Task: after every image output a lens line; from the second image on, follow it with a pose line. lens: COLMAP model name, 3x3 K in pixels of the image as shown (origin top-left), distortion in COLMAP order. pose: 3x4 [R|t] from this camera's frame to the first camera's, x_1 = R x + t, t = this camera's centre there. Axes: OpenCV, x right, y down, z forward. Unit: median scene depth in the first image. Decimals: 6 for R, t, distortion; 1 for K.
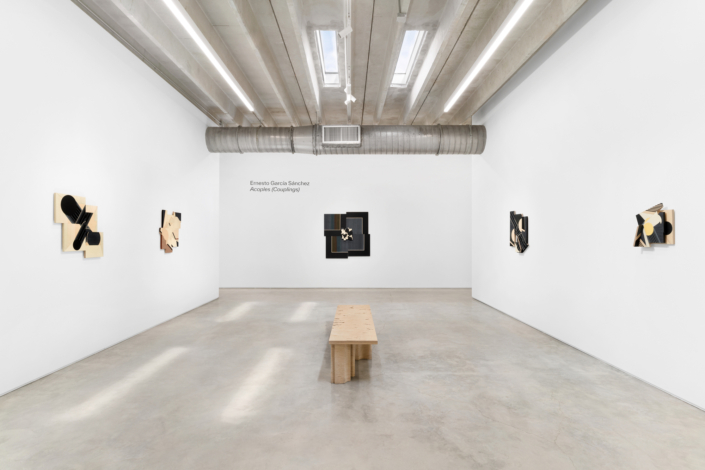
lens RADIAL K [[364.0, 0, 351.7], [0, 364.0, 242.4], [0, 0, 1]] dist [-0.003652, 0.000970]
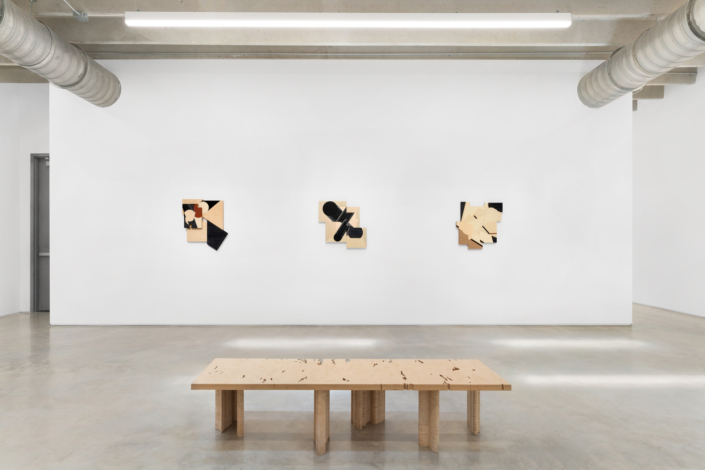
lens RADIAL K [[364.0, 0, 351.7], [0, 364.0, 242.4], [0, 0, 1]] dist [-0.003652, 0.000970]
pose [[0.003059, -0.002668, -0.999992, 0.569974], [-0.012419, 0.999919, -0.002705, 0.027162], [0.999918, 0.012427, 0.003026, 1.018625]]
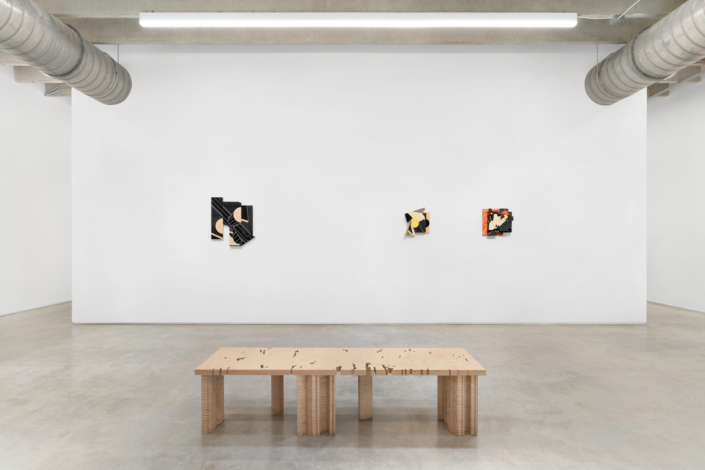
lens RADIAL K [[364.0, 0, 351.7], [0, 364.0, 242.4], [0, 0, 1]] dist [-0.003652, 0.000970]
pose [[0.002385, -0.009116, 0.999956, -0.607296], [0.010475, 0.999904, 0.009090, 0.022464], [-0.999942, 0.010453, 0.002480, 1.036007]]
